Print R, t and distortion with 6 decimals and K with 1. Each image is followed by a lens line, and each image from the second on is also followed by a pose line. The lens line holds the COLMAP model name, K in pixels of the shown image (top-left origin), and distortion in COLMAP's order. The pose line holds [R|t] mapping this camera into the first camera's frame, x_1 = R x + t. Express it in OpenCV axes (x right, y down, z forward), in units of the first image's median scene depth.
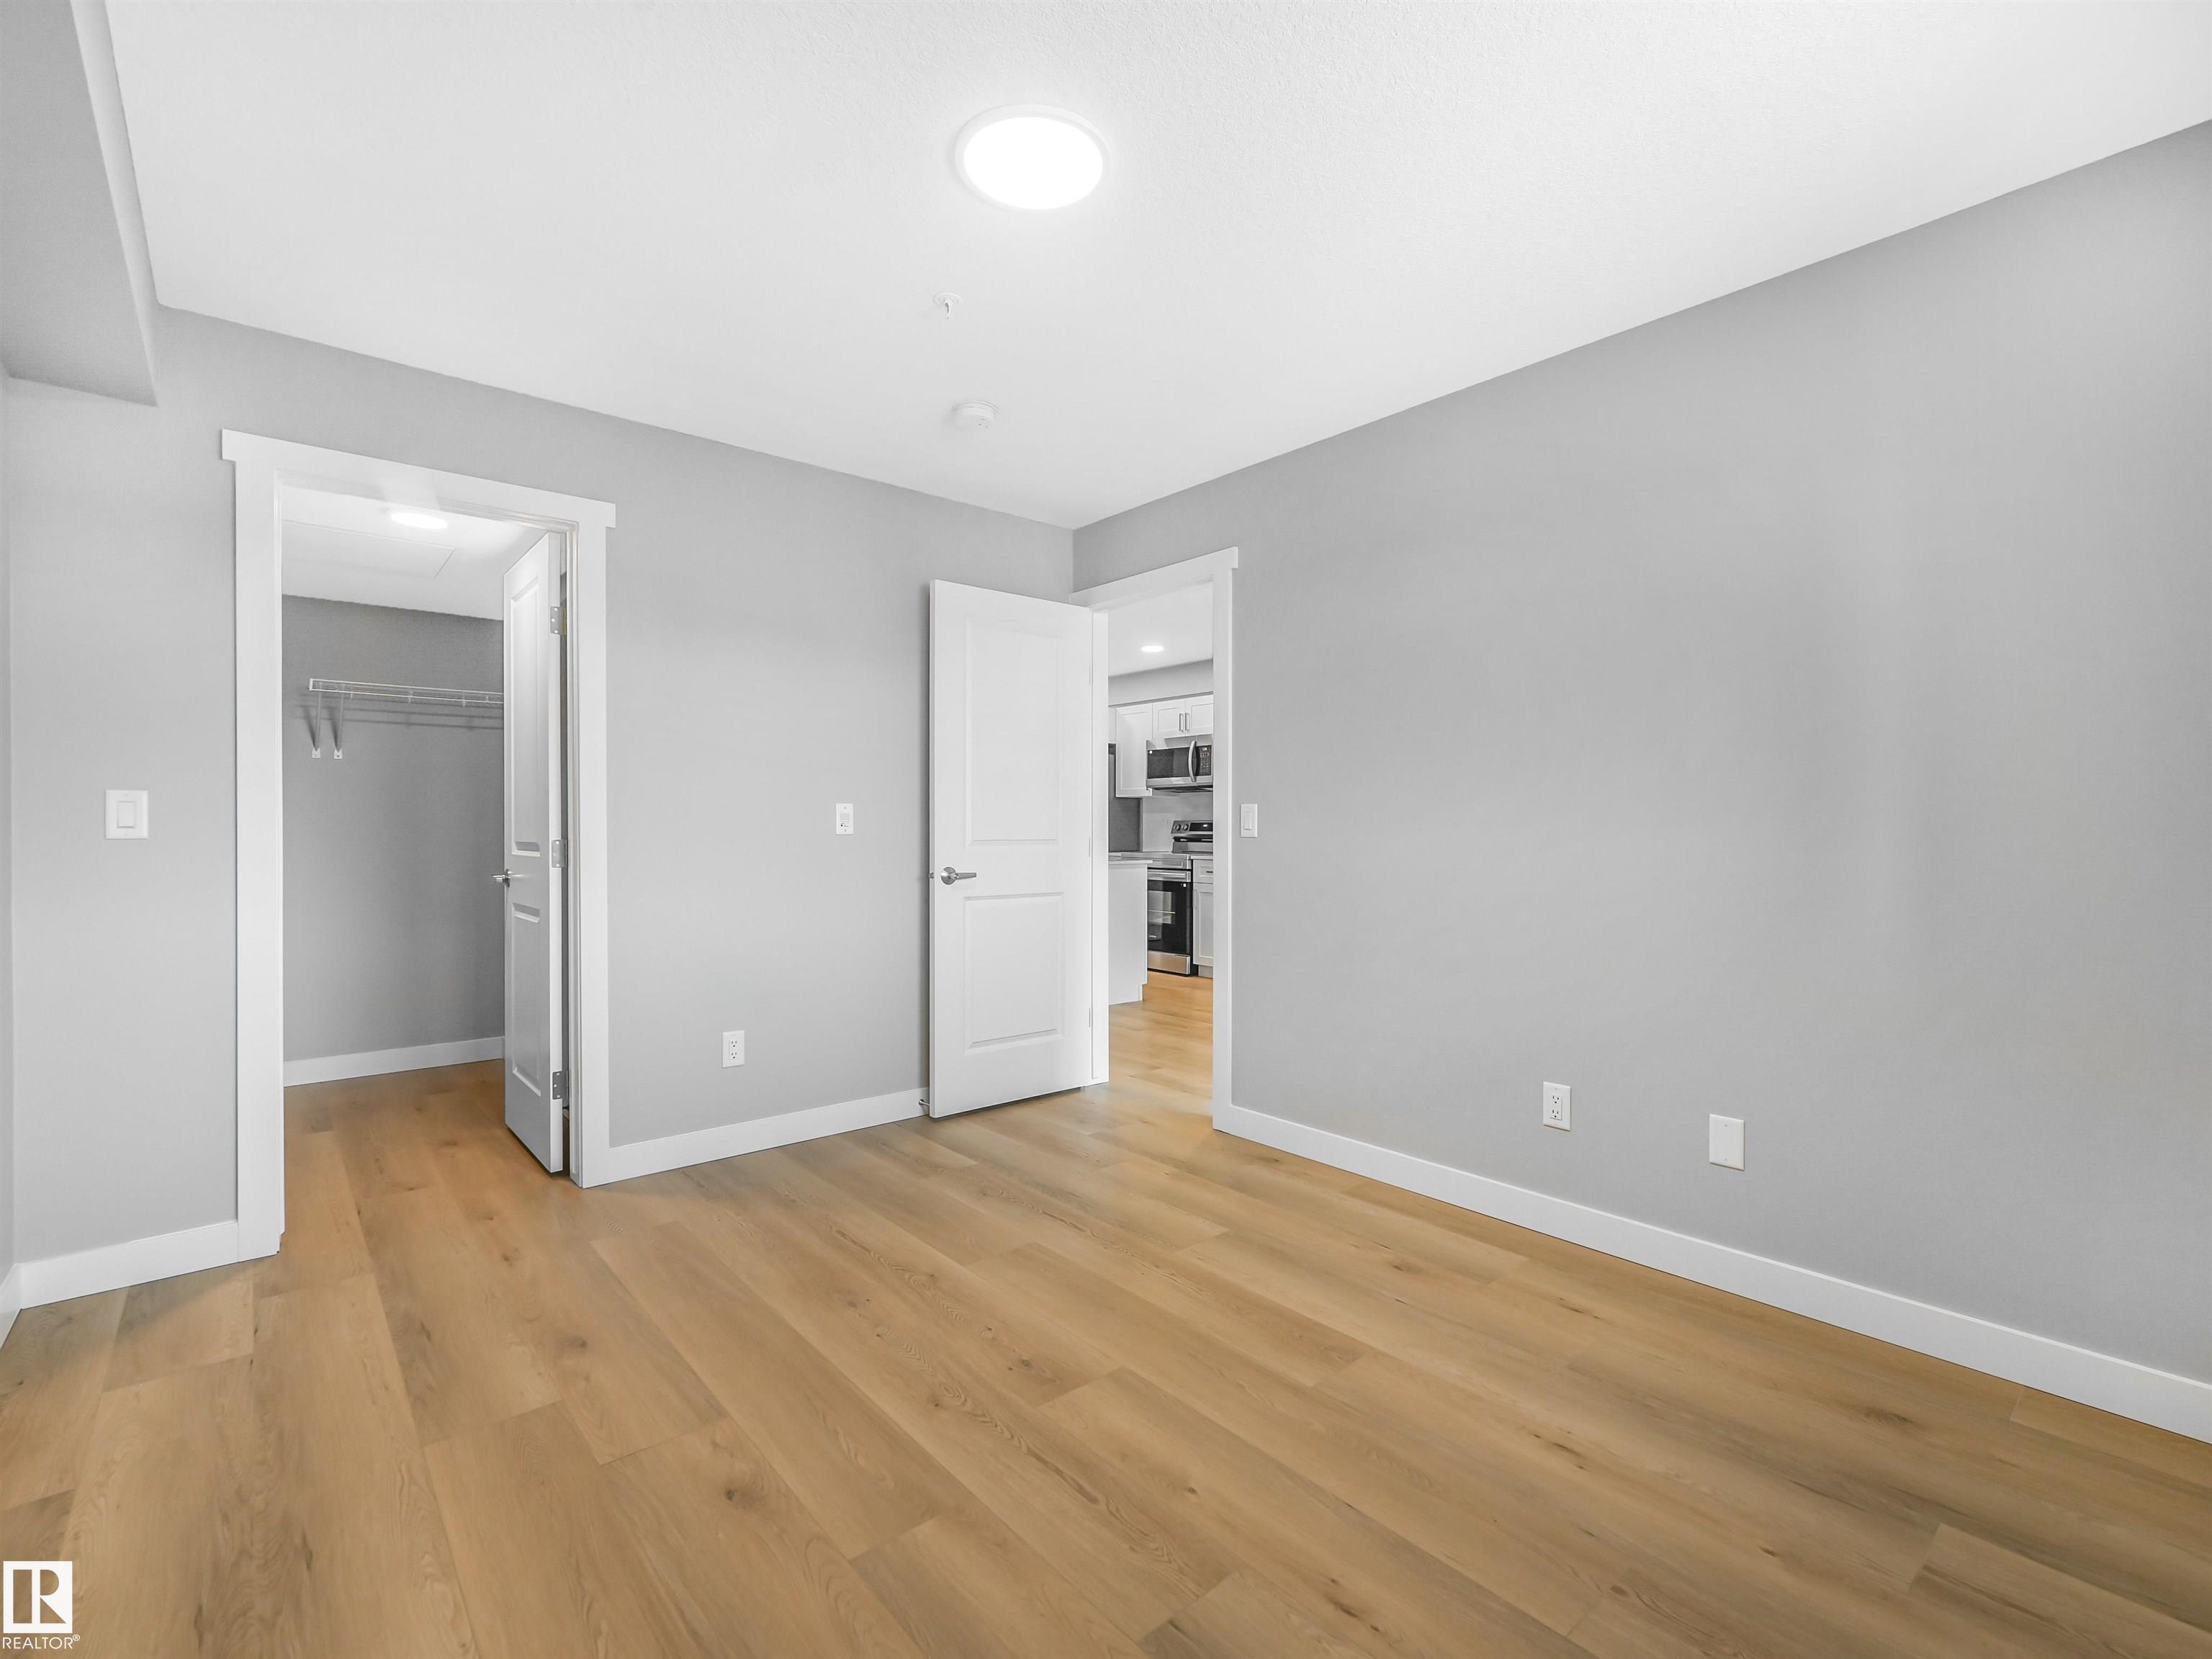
lens RADIAL K [[1001.5, 0, 1099.2], [0, 1001.5, 824.7], [0, 0, 1]] dist [-0.002278, 0.000303]
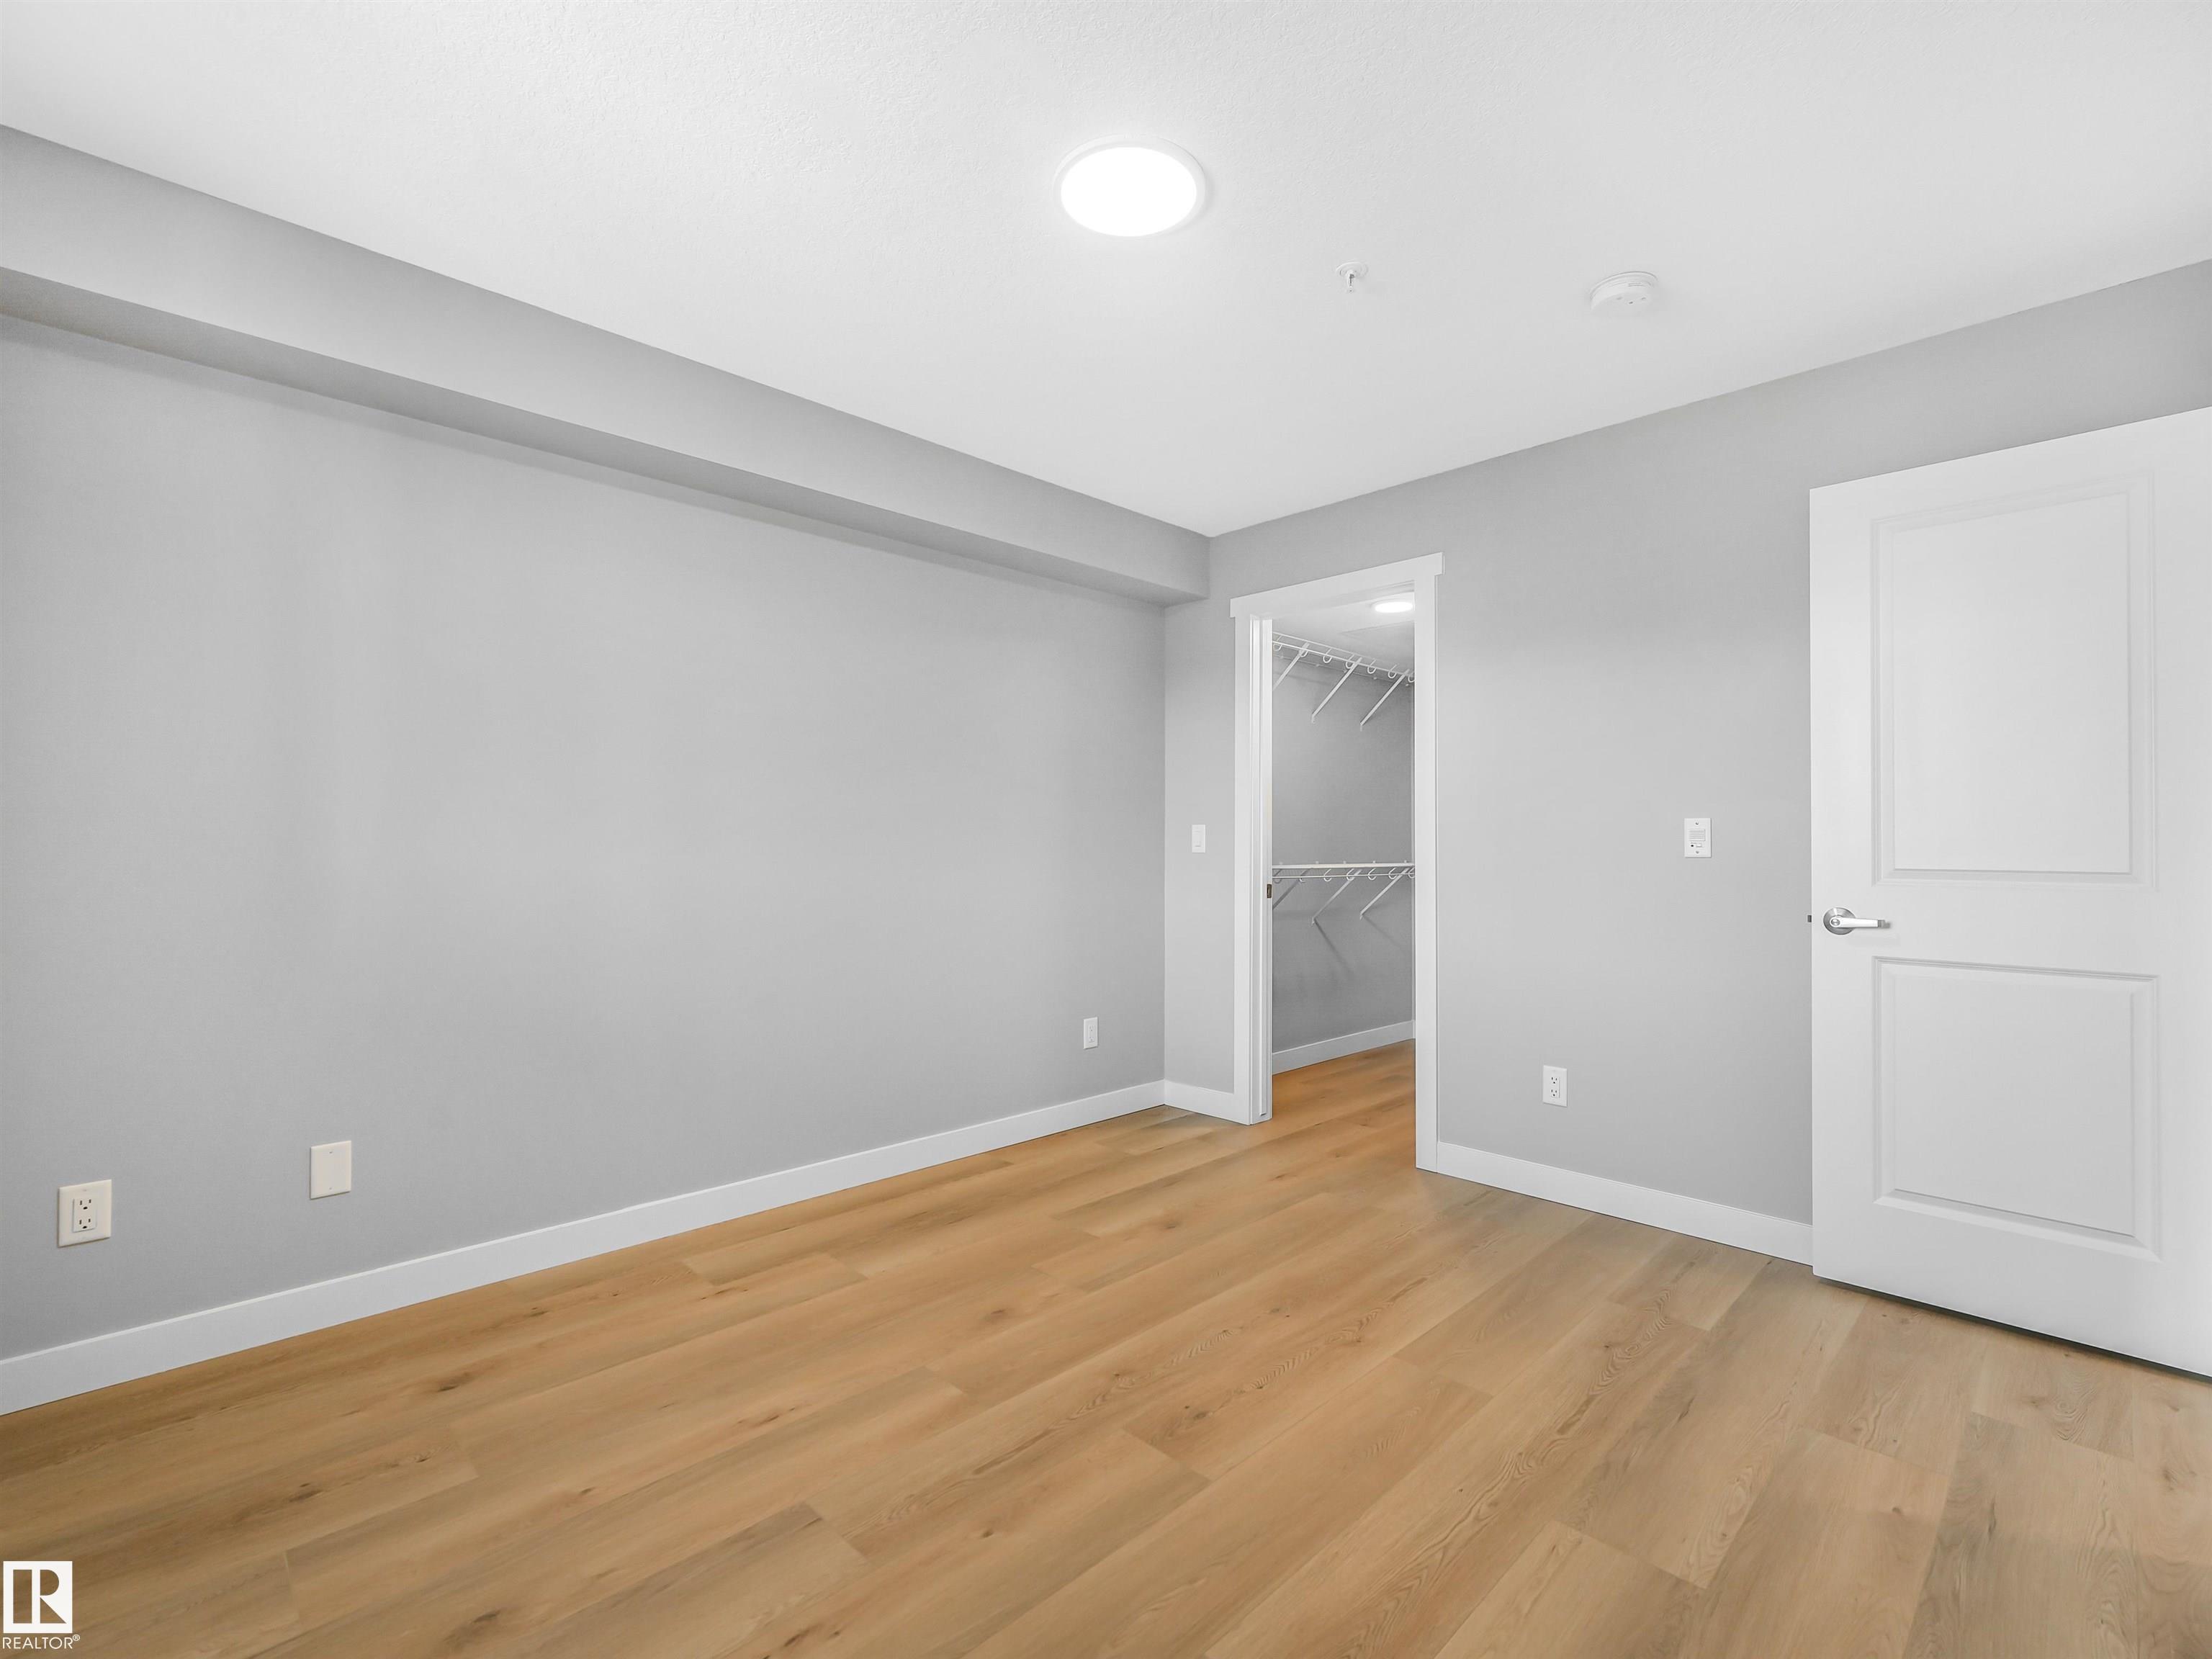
lens RADIAL K [[1001.5, 0, 1117.4], [0, 1001.5, 839.8], [0, 0, 1]] dist [-0.002278, 0.000303]
pose [[0.080213, -0.004539, -0.996767, 0.700046], [-0.002302, 0.999986, -0.004738, 0.000910], [0.996775, 0.002675, 0.080201, 0.687057]]
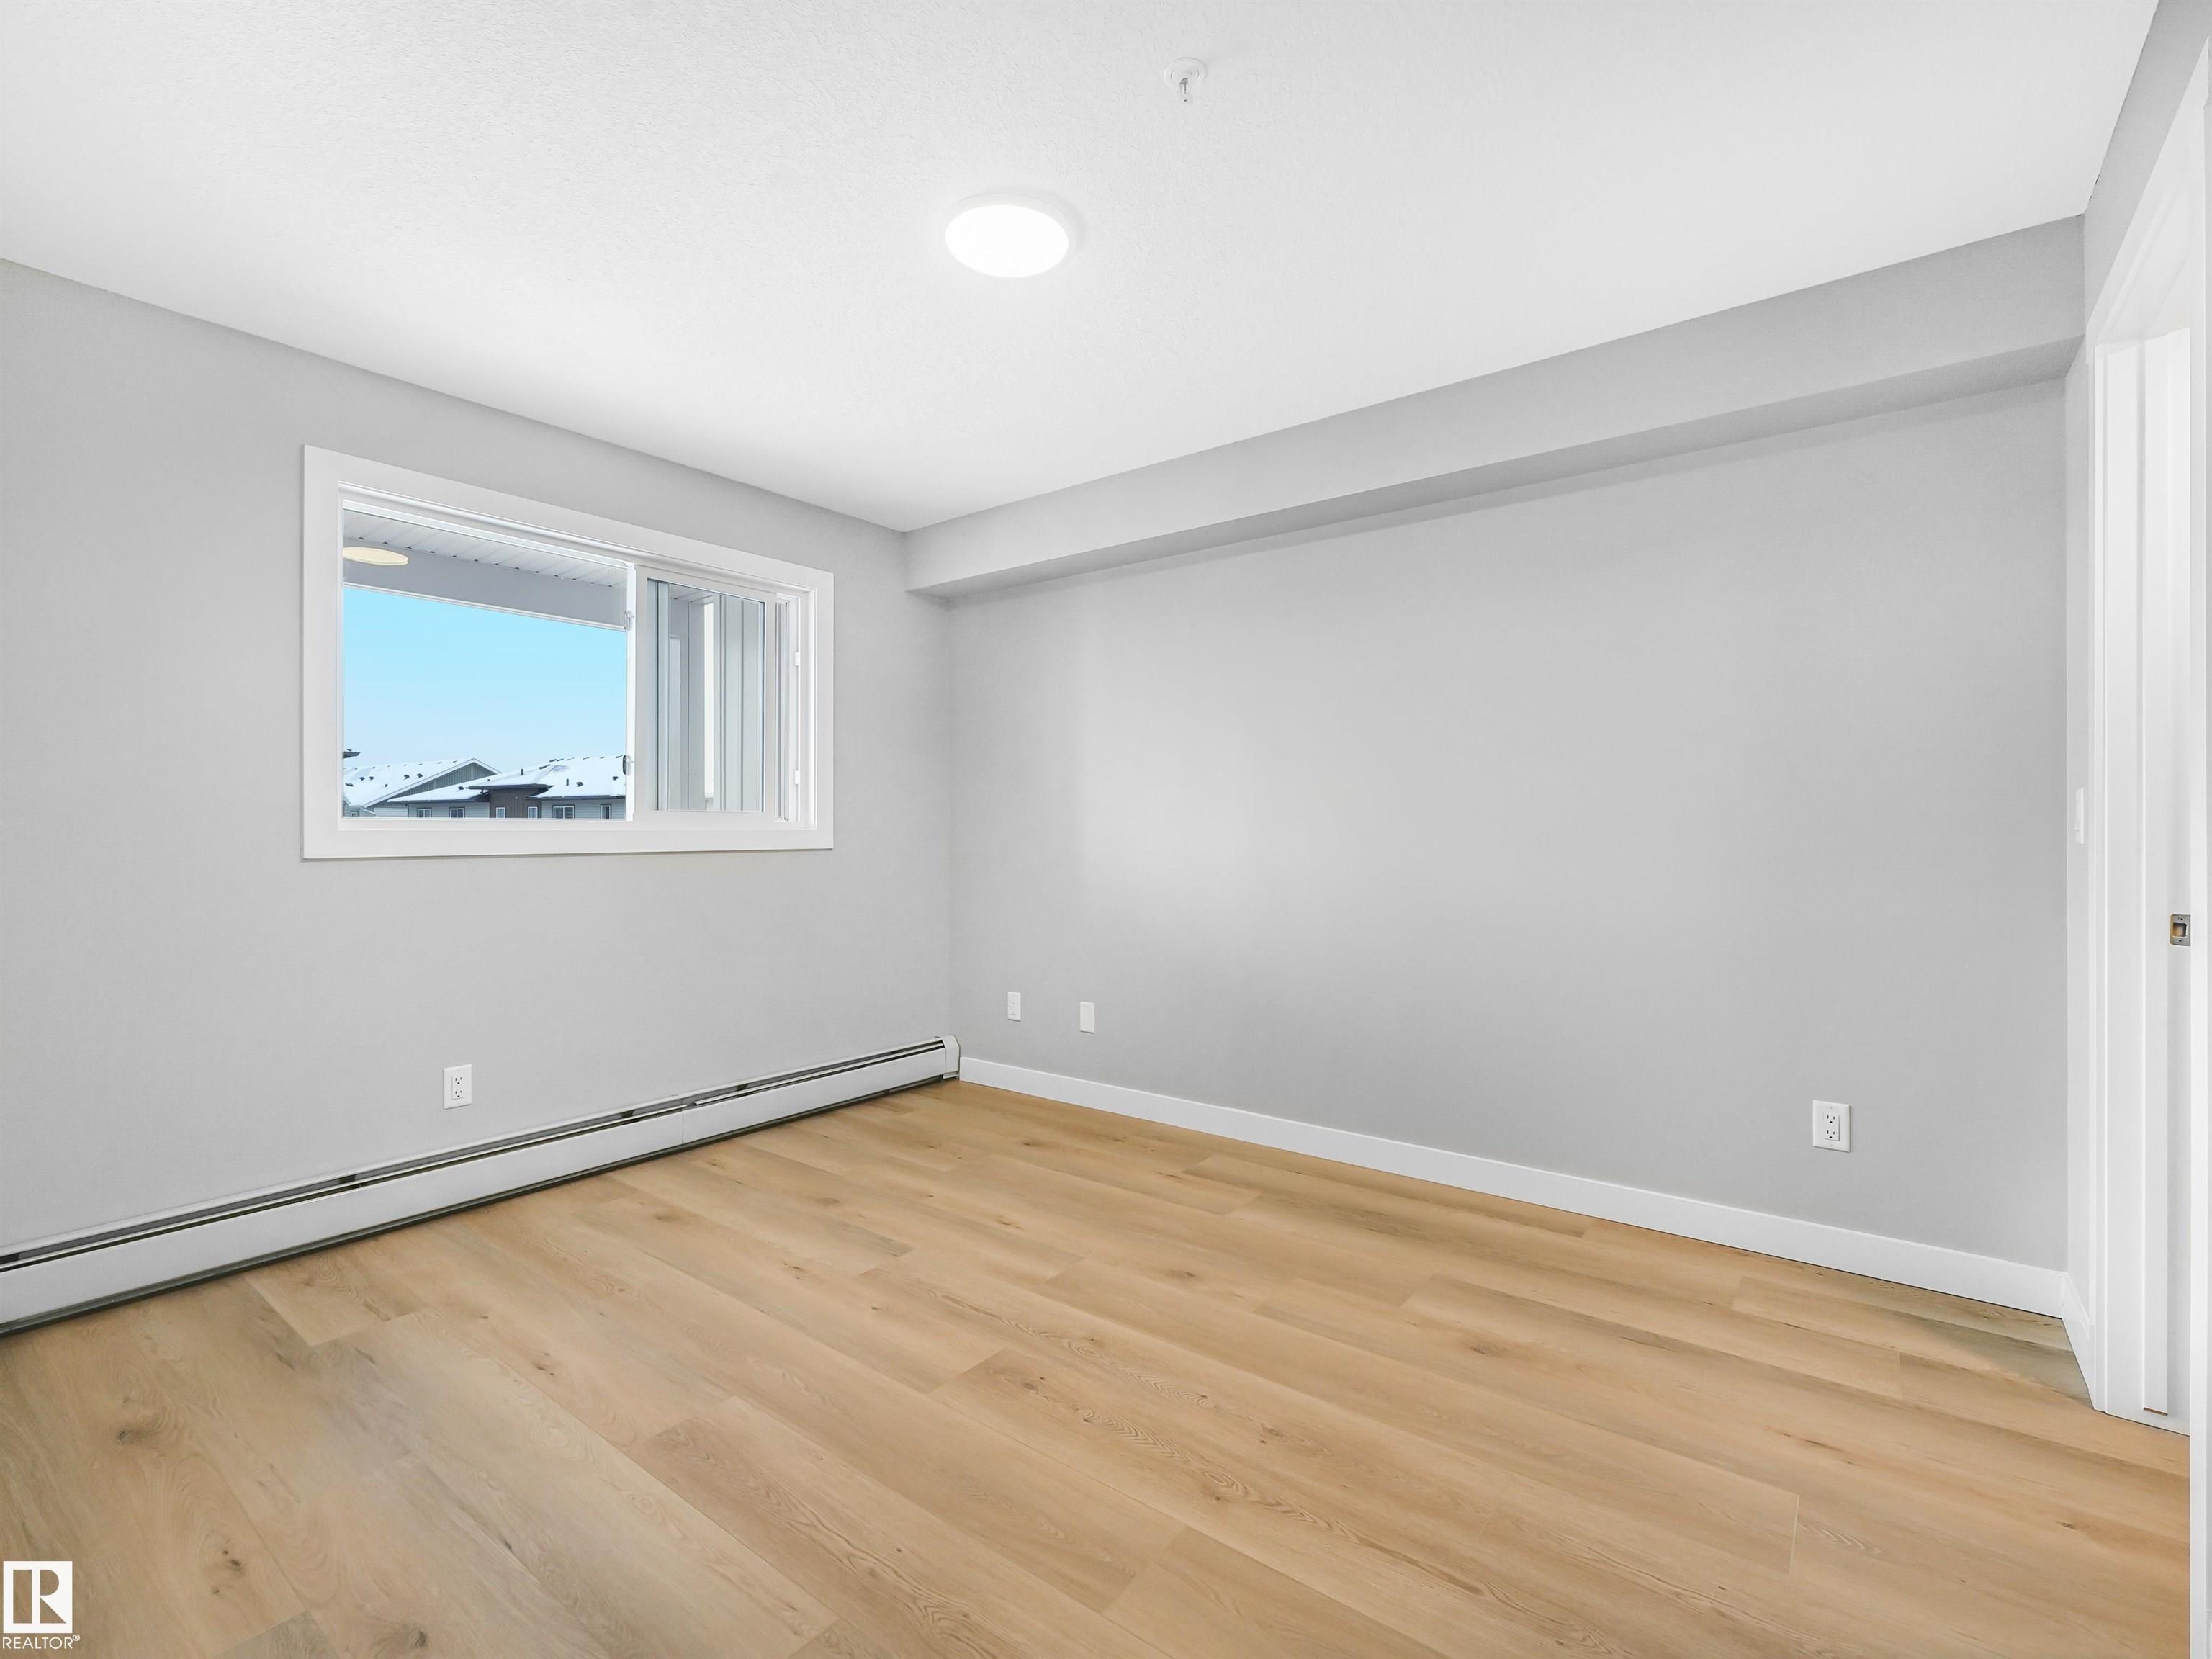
lens RADIAL K [[1001.5, 0, 1100.4], [0, 1001.5, 832.2], [0, 0, 1]] dist [-0.002278, 0.000303]
pose [[-0.978309, 0.002957, -0.207132, 0.047334], [0.002153, 0.999989, 0.004110, -0.000947], [0.207142, 0.003575, -0.978304, 1.591837]]
